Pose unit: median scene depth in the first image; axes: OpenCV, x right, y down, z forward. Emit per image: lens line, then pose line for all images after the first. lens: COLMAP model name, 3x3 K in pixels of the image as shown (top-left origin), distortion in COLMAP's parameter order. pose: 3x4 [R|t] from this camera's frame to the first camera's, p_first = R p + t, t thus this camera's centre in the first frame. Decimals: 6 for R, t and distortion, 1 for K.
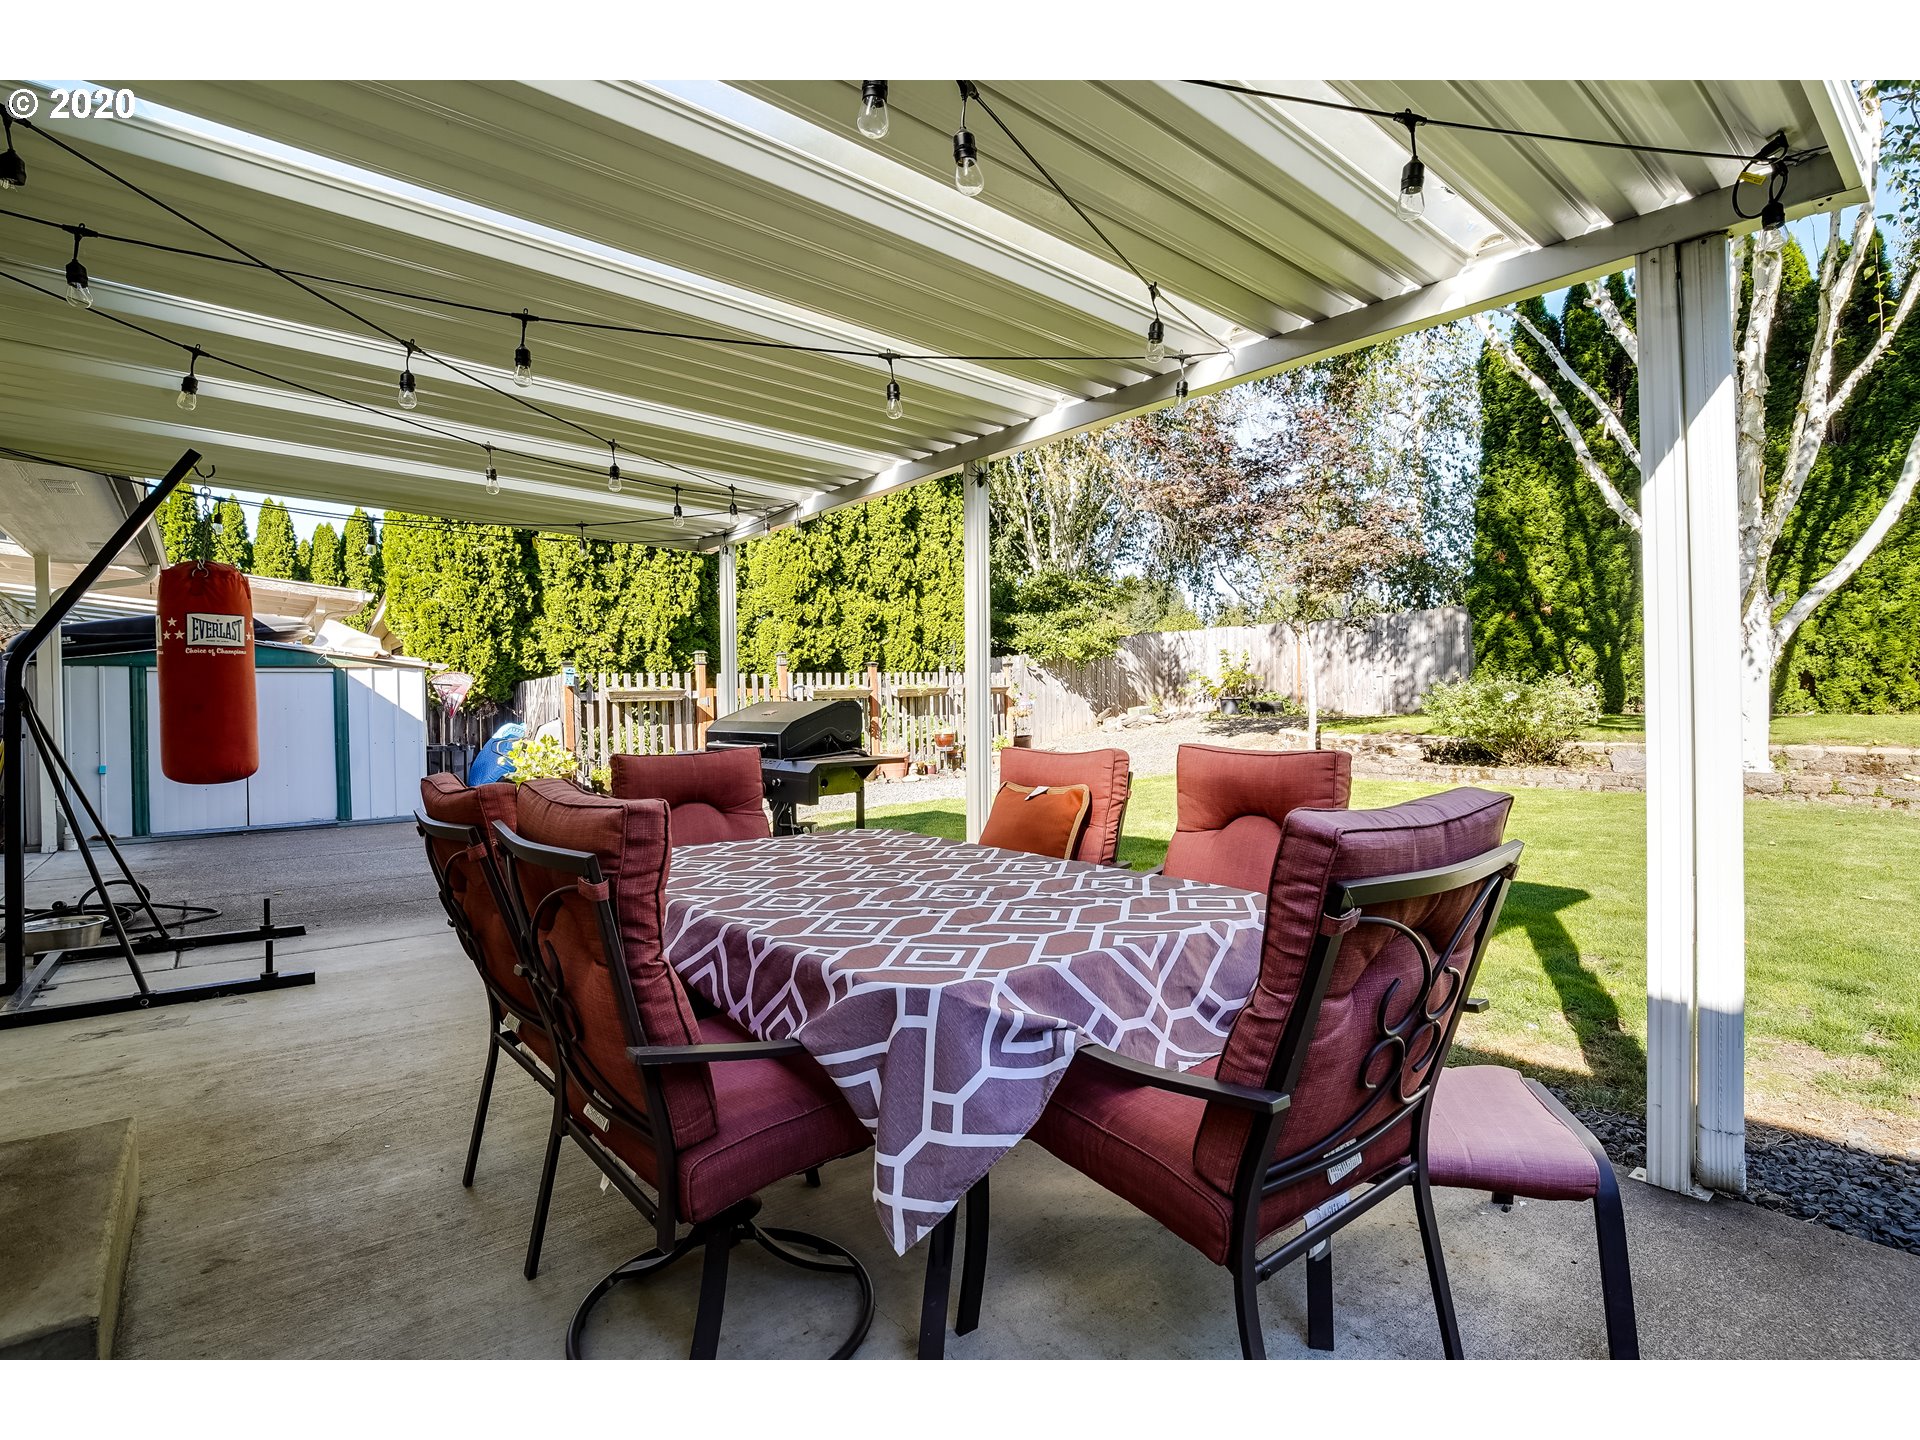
lens RADIAL K [[876.4, 0, 992.5], [0, 876.4, 708.6], [0, 0, 1]] dist [-0.017876, 0.001812]
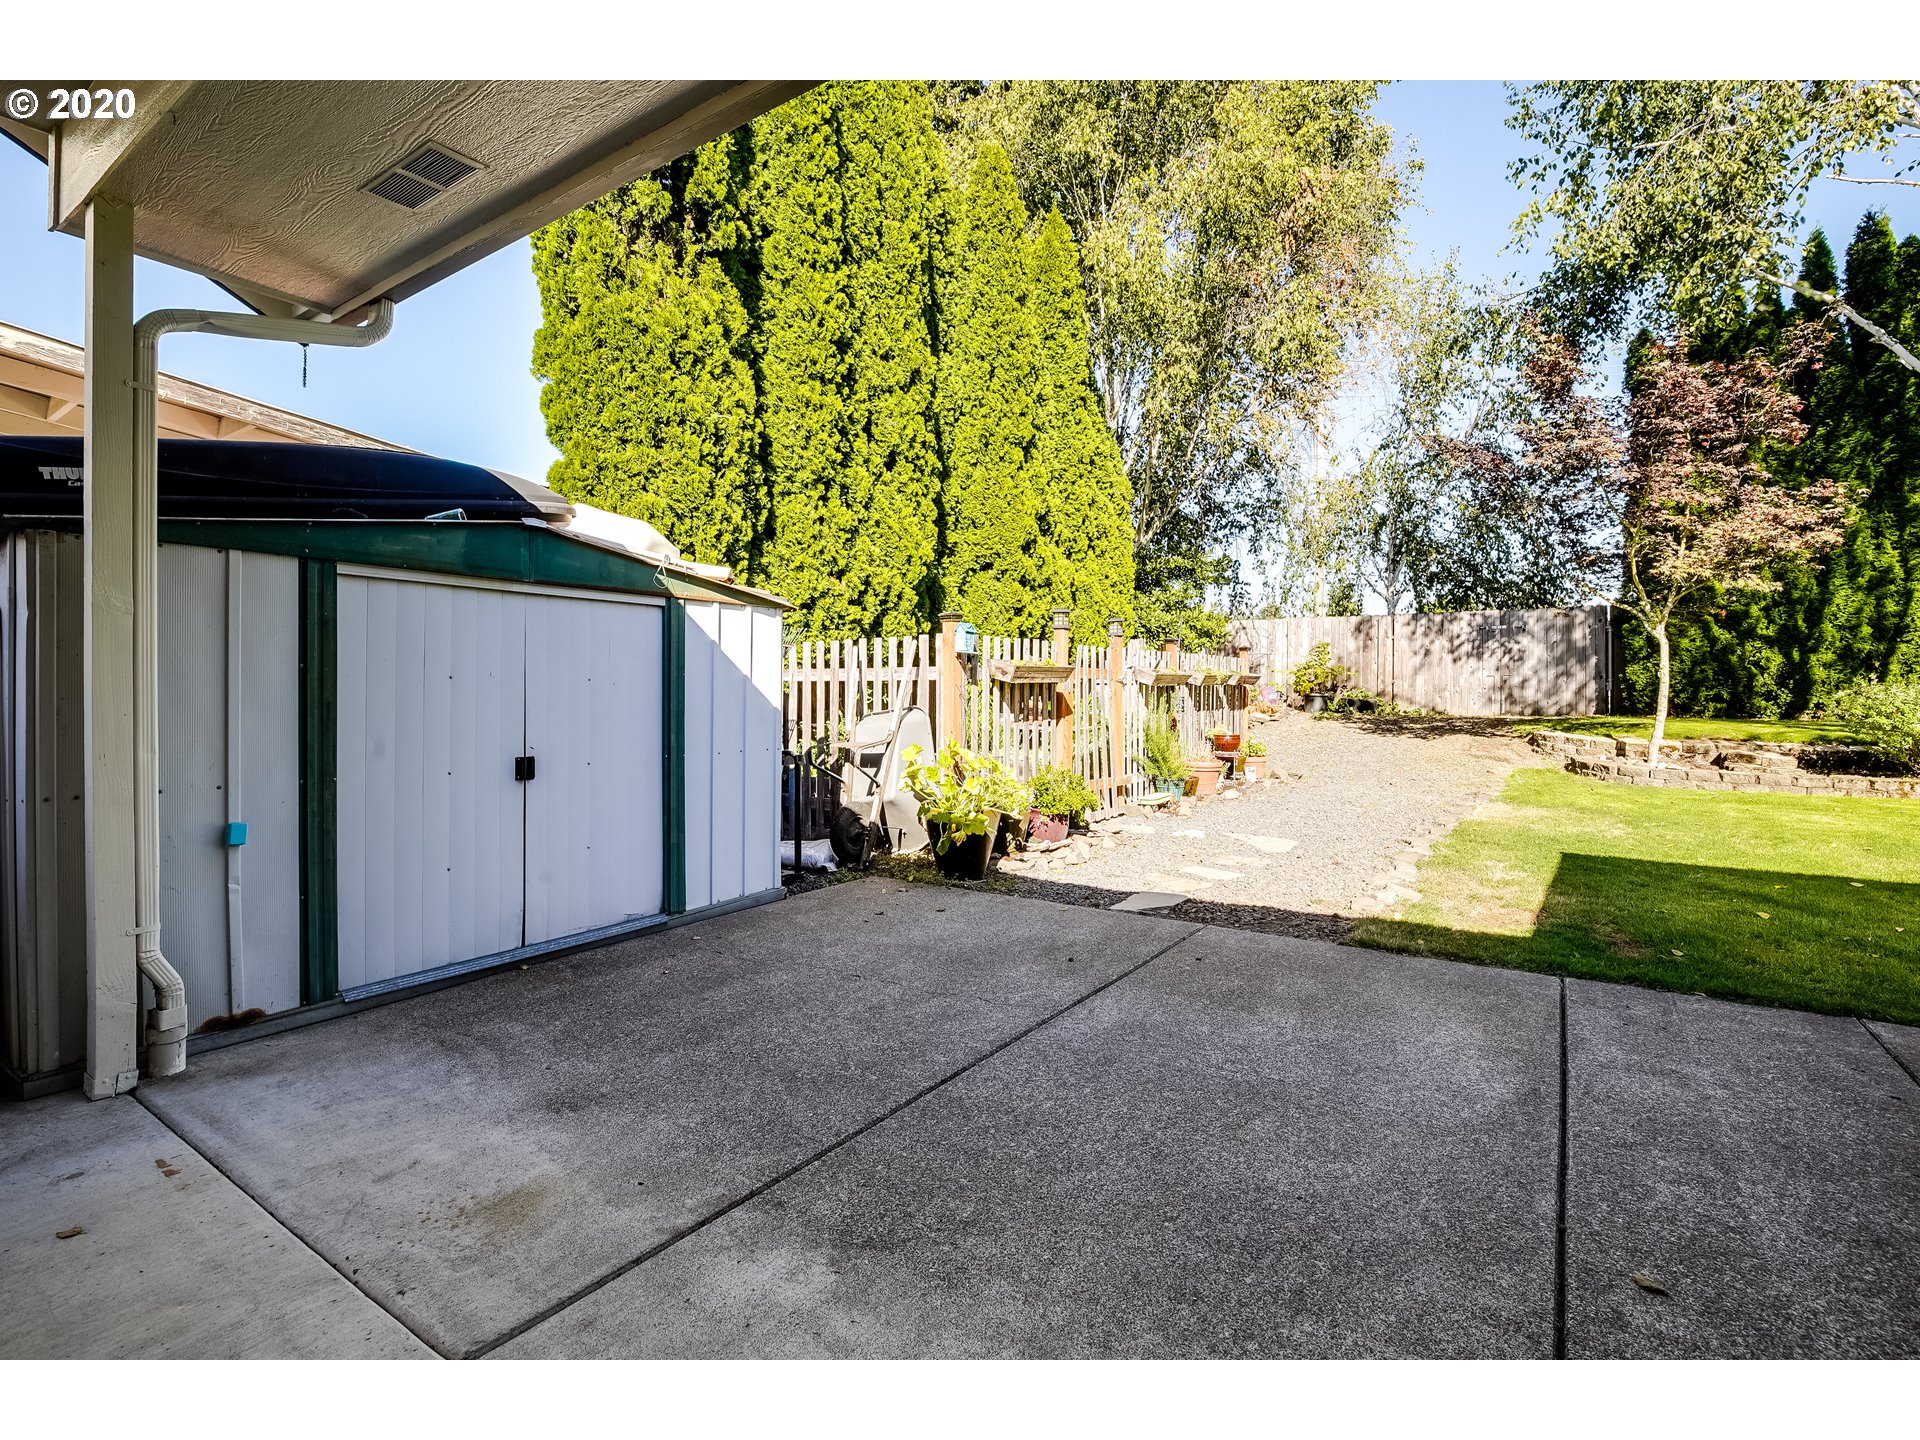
lens RADIAL K [[876.4, 0, 990.8], [0, 876.4, 696.3], [0, 0, 1]] dist [-0.017876, 0.001812]
pose [[0.961849, 0.019876, 0.272857, -0.503715], [-0.018034, 0.999795, -0.009258, 0.006238], [-0.272984, 0.003984, 0.962010, 0.340876]]
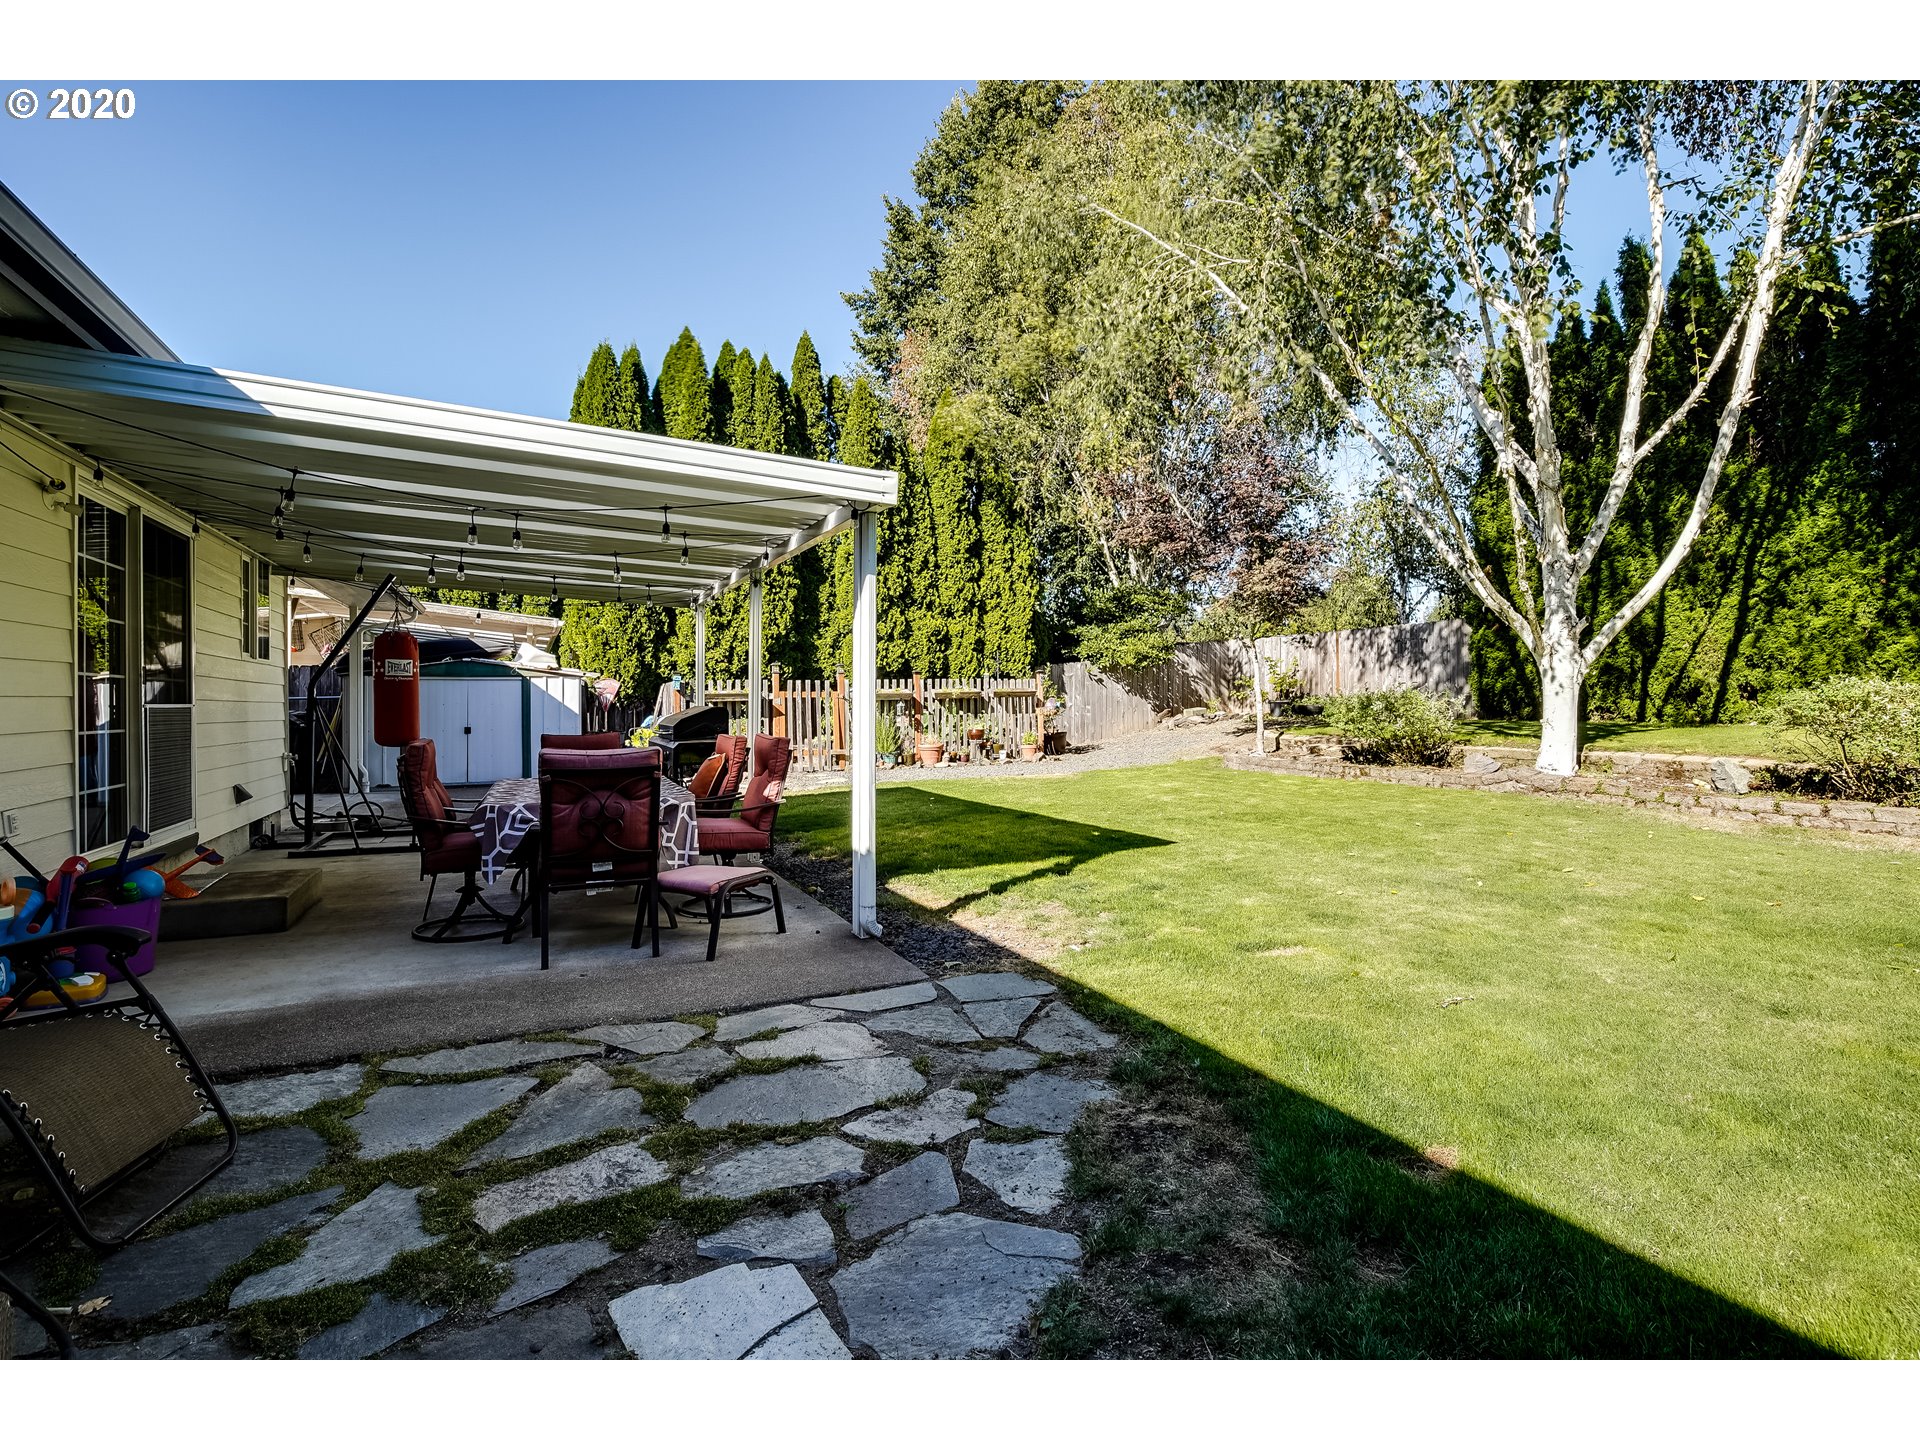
lens RADIAL K [[825.4, 0, 973.7], [0, 825.4, 705.0], [0, 0, 1]] dist [-0.017745, 0.000091]
pose [[0.975457, 0.011083, -0.219912, 0.199794], [-0.011133, 0.999938, 0.001011, -0.006145], [0.219910, 0.001462, 0.975519, -0.127862]]
